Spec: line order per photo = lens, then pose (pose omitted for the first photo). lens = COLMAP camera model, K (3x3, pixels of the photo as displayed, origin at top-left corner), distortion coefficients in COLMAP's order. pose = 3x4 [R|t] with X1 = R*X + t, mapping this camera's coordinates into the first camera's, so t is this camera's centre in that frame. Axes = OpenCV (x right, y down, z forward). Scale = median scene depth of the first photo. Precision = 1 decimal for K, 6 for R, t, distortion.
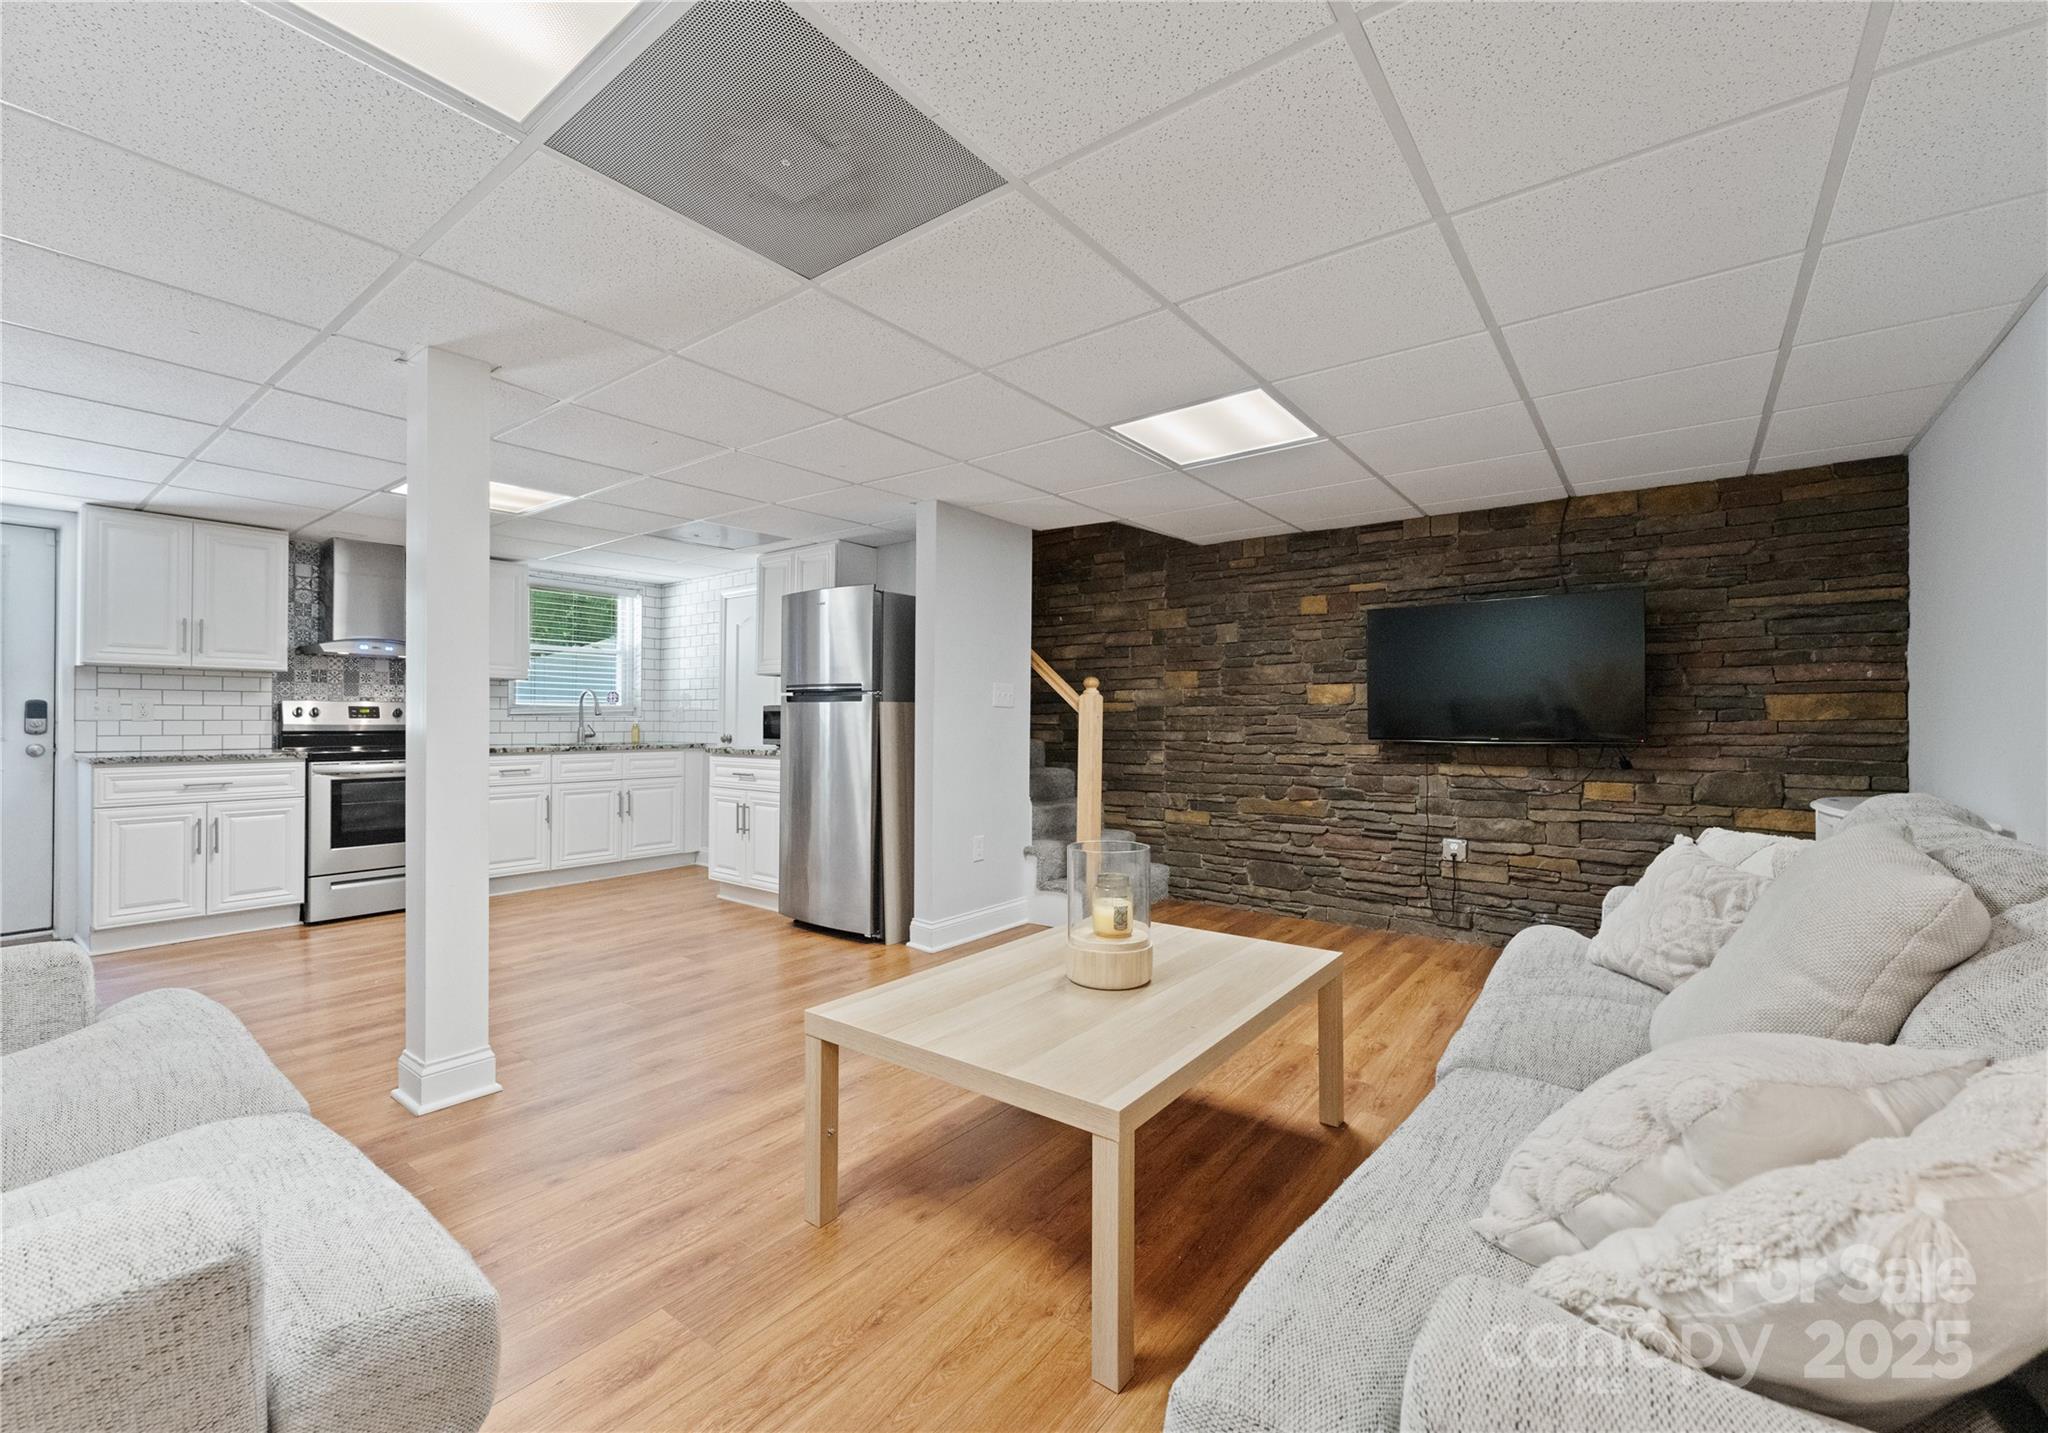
lens RADIAL K [[850.7, 0, 1024.0], [0, 850.7, 716.5], [0, 0, 1]] dist [-0.000588, -0.000130]
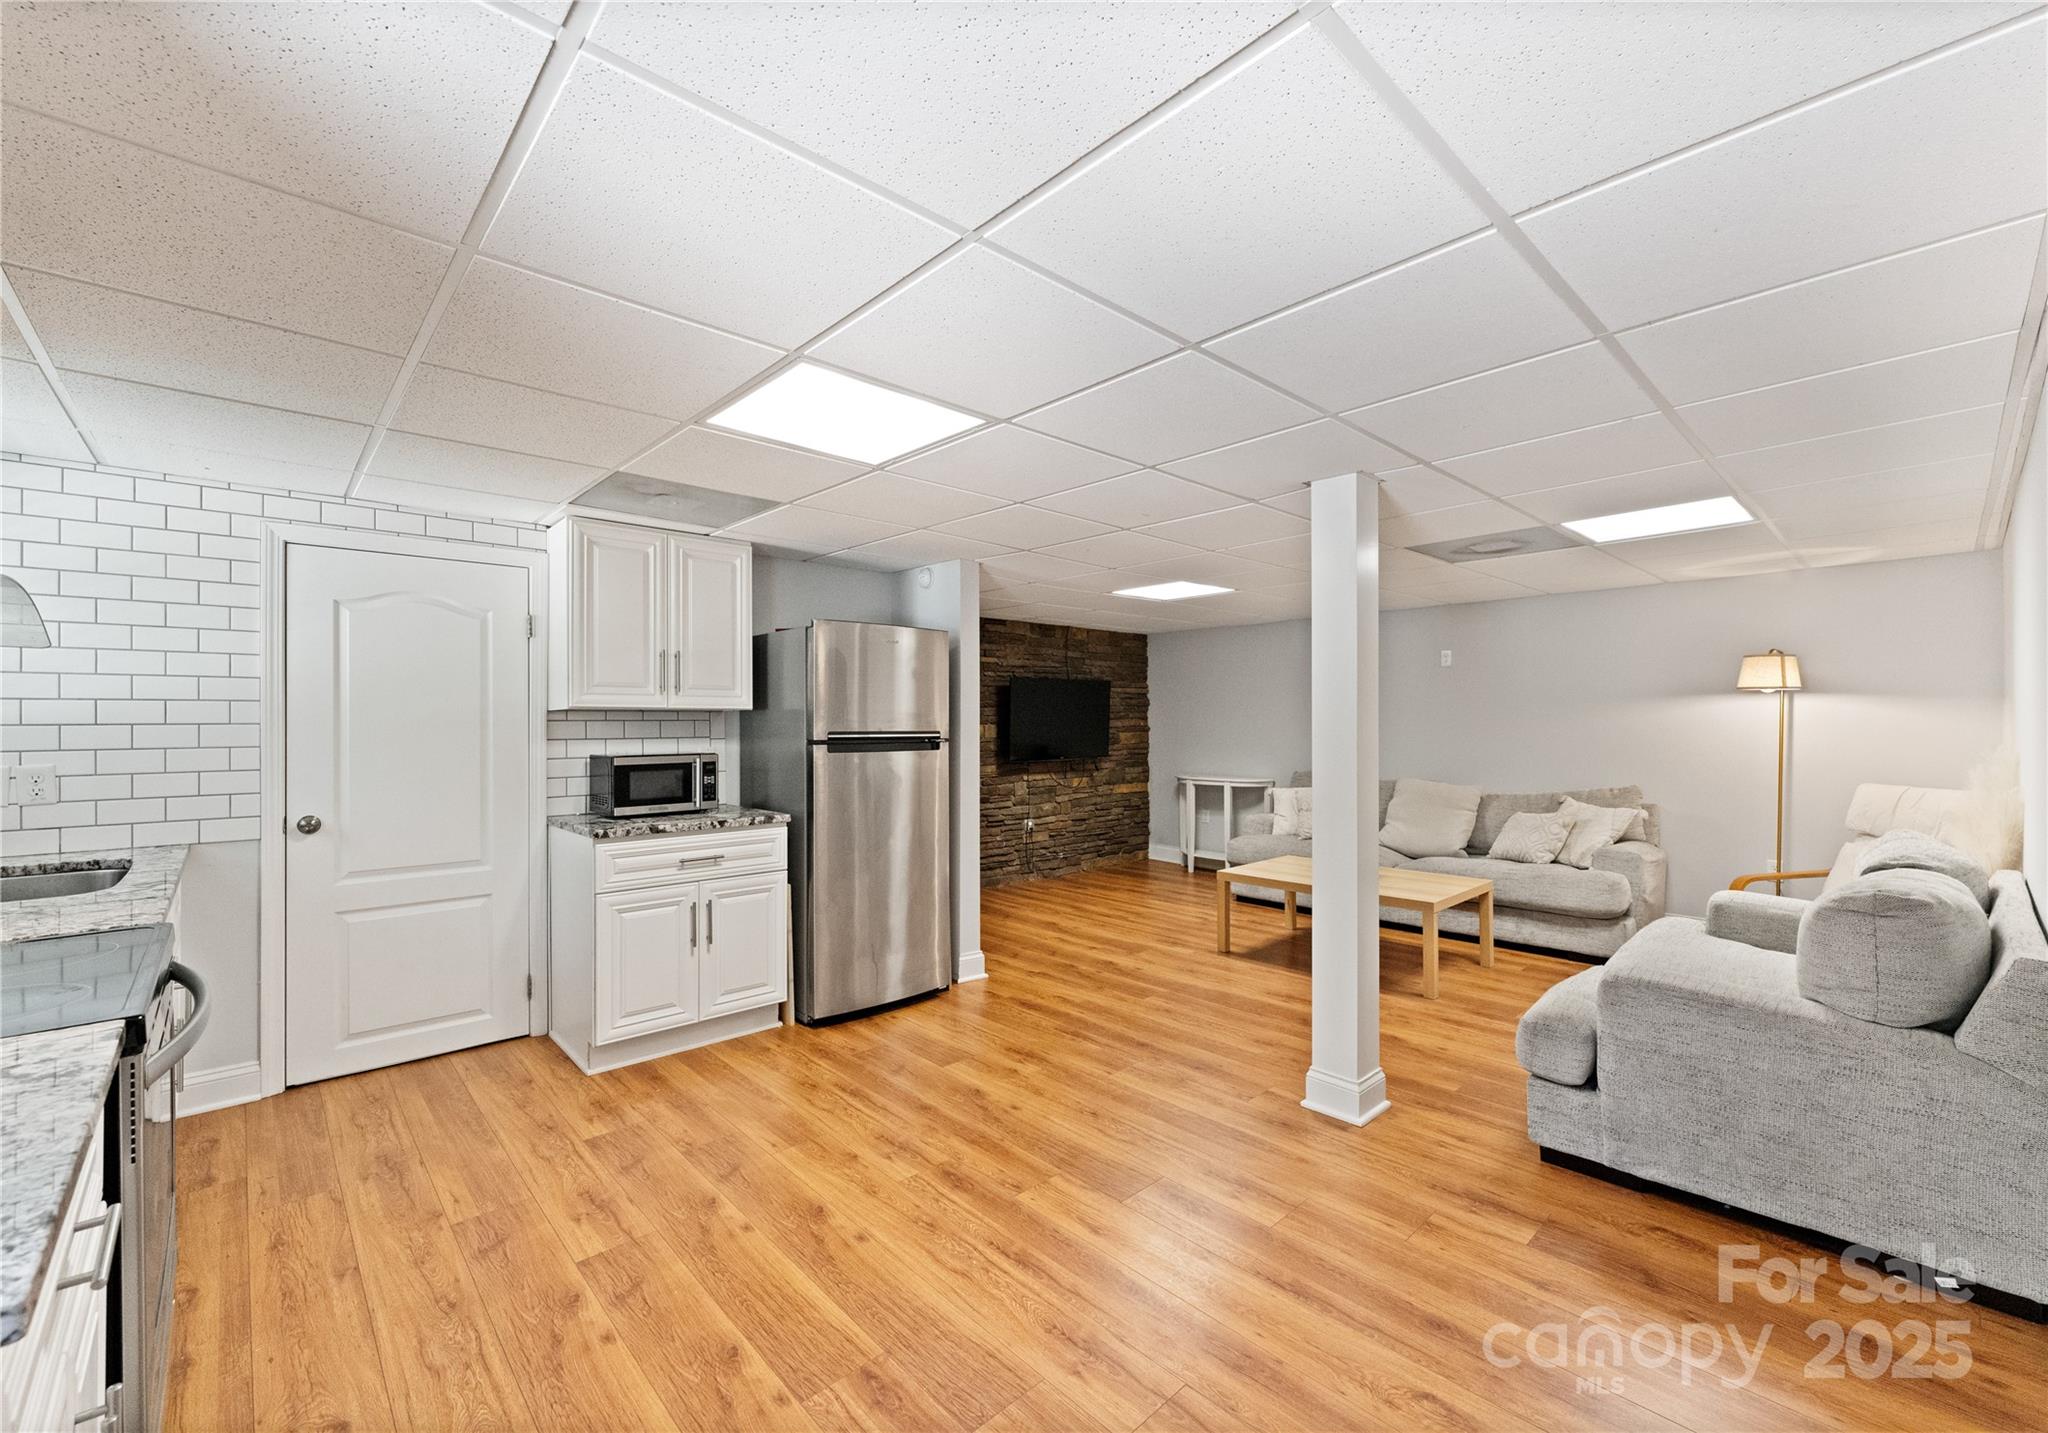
lens RADIAL K [[850.7, 0, 1024.0], [0, 850.7, 716.5], [0, 0, 1]] dist [-0.000588, -0.000130]
pose [[0.167376, 0.001234, 0.985892, -1.141107], [0.000780, 0.999999, -0.001384, -0.054078], [-0.985893, 0.001001, 0.167375, 0.744028]]
